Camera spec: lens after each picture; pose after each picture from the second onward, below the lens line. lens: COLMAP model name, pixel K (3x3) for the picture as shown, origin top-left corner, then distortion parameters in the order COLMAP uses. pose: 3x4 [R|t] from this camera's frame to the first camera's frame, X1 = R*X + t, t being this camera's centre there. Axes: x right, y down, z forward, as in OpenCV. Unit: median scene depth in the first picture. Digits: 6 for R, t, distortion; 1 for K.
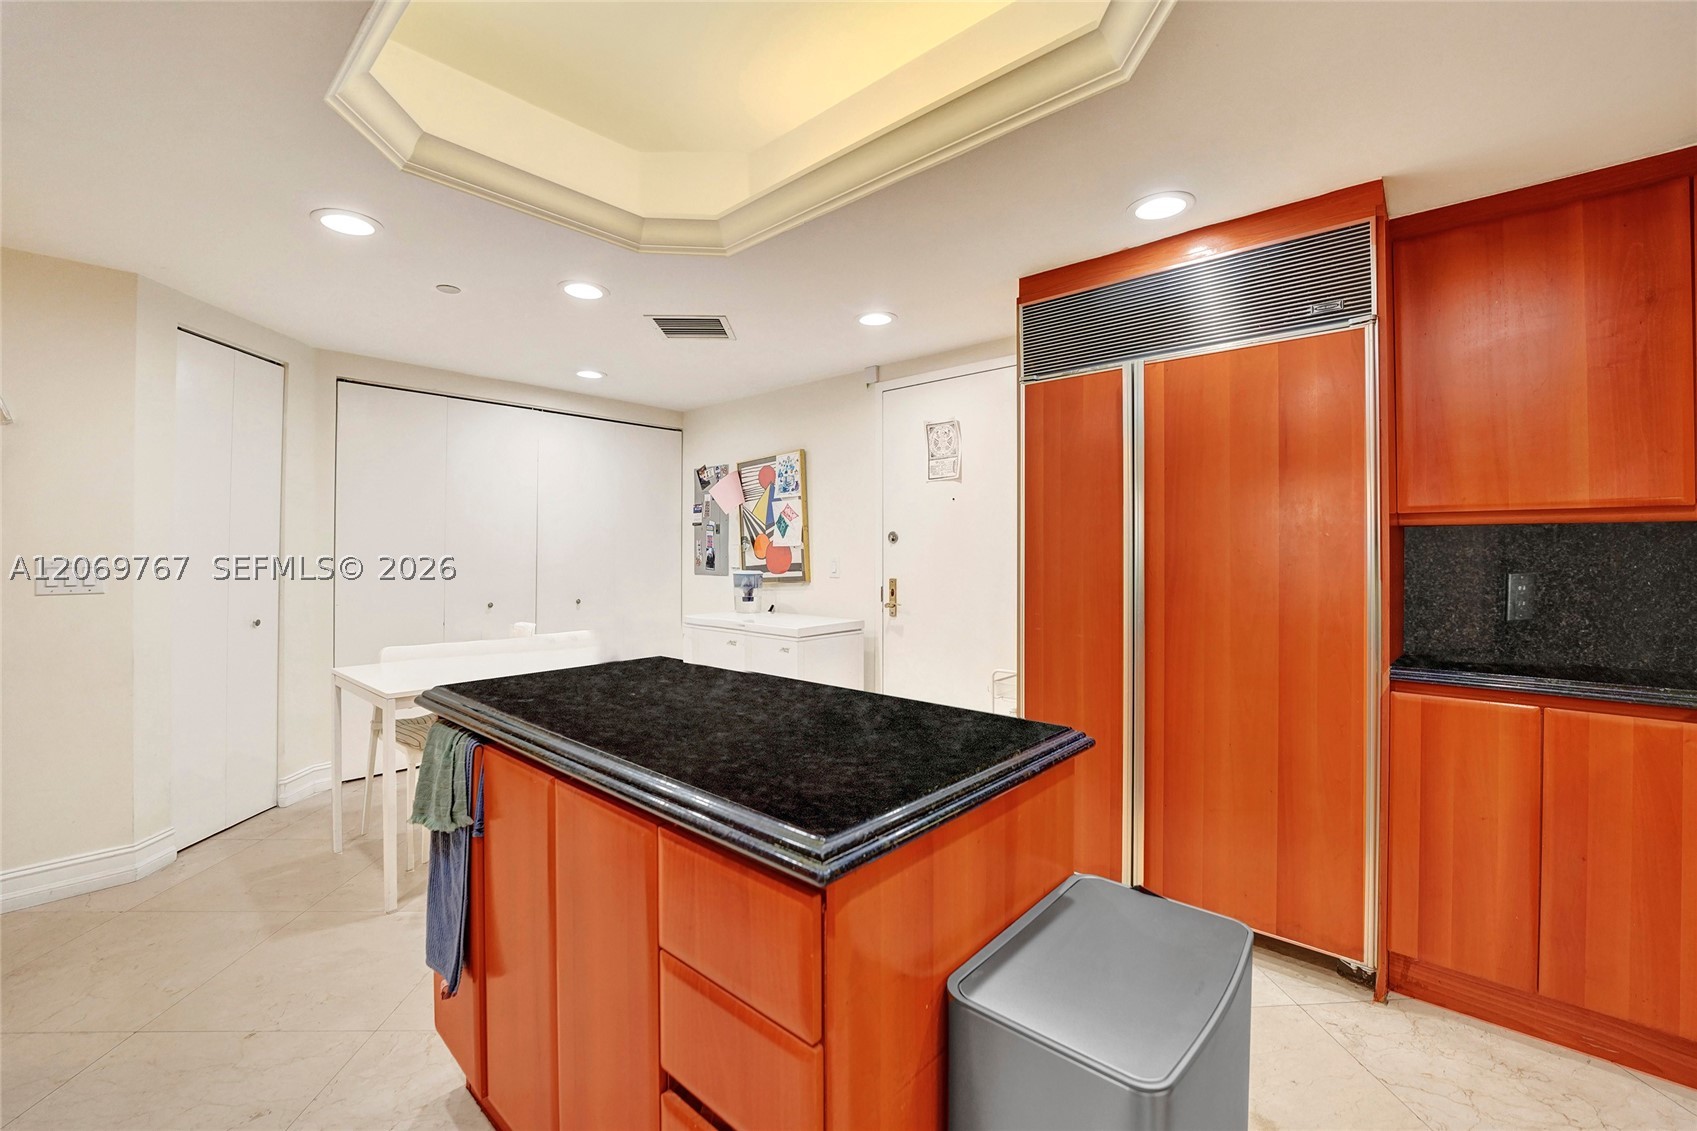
lens RADIAL K [[694.7, 0, 850.7], [0, 694.7, 551.2], [0, 0, 1]] dist [-0.023180, 0.000326]
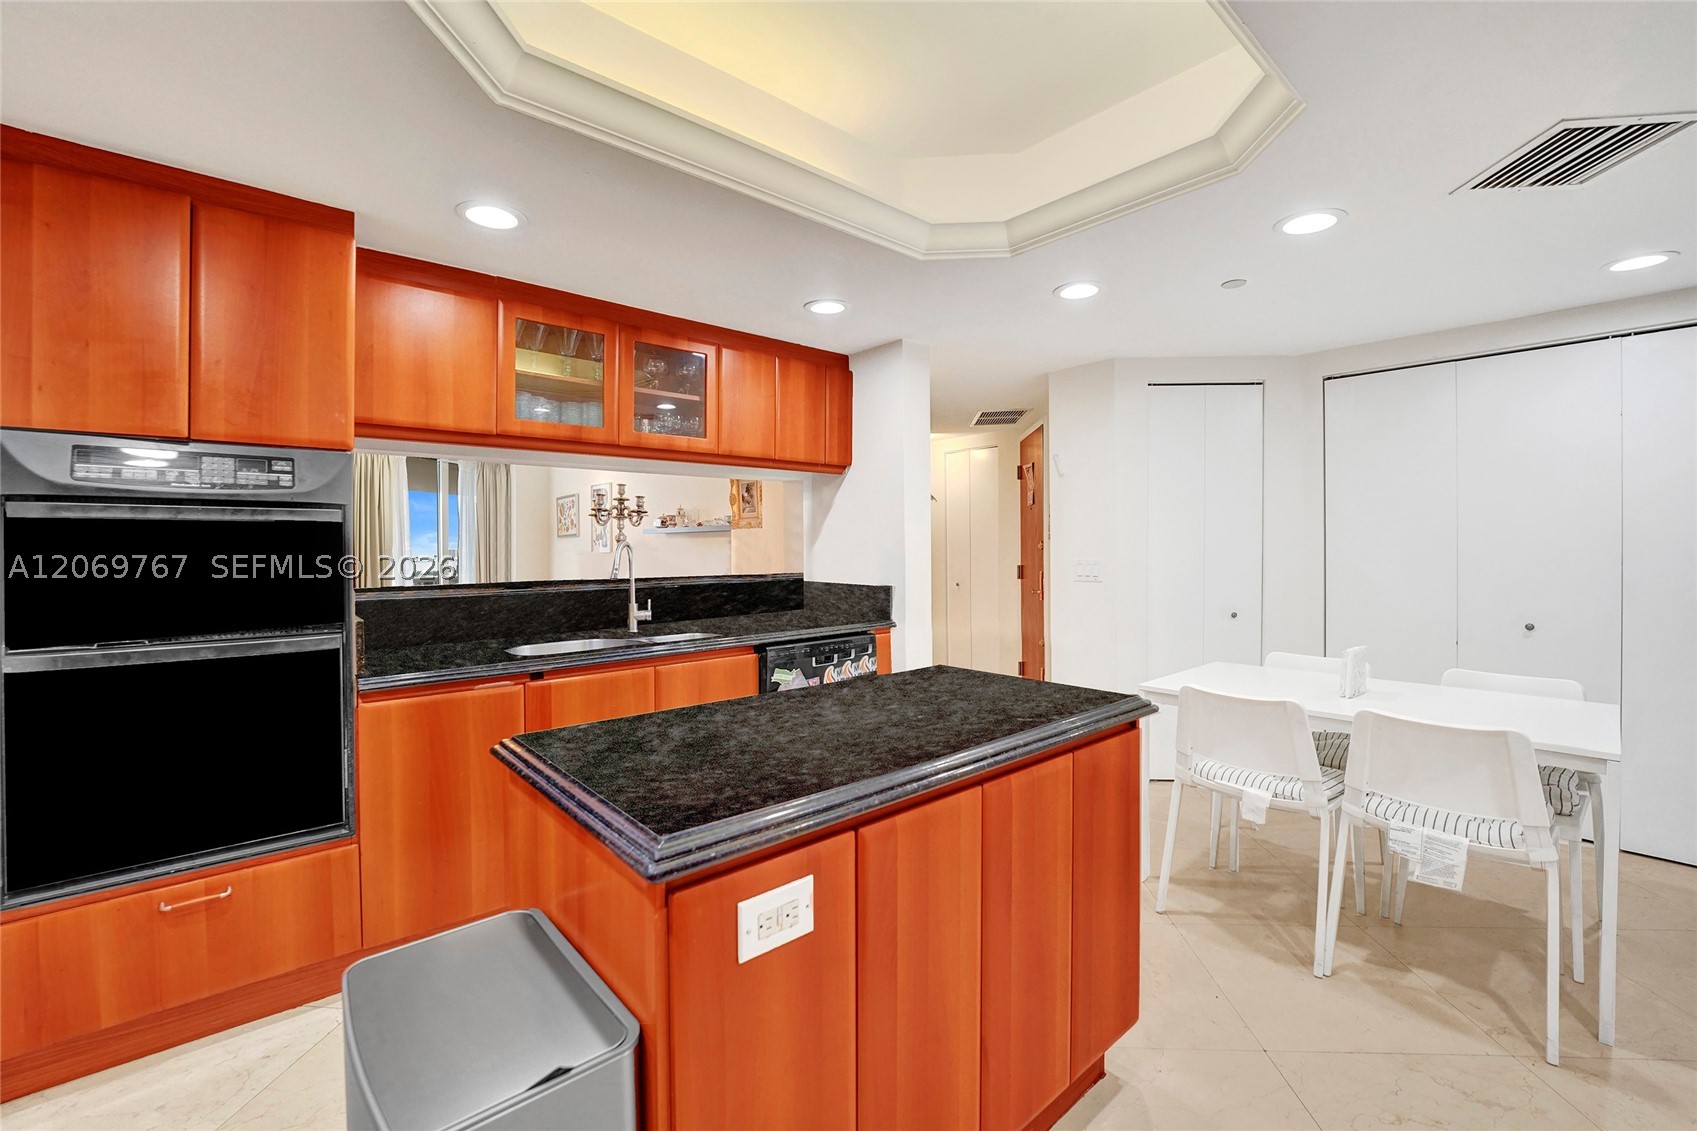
lens RADIAL K [[694.7, 0, 850.7], [0, 694.7, 551.2], [0, 0, 1]] dist [-0.023180, 0.000326]
pose [[-0.131971, 0.016905, -0.991109, 0.519397], [0.001189, 0.999857, 0.016896, -0.025846], [0.991253, 0.001051, -0.131972, 0.683502]]
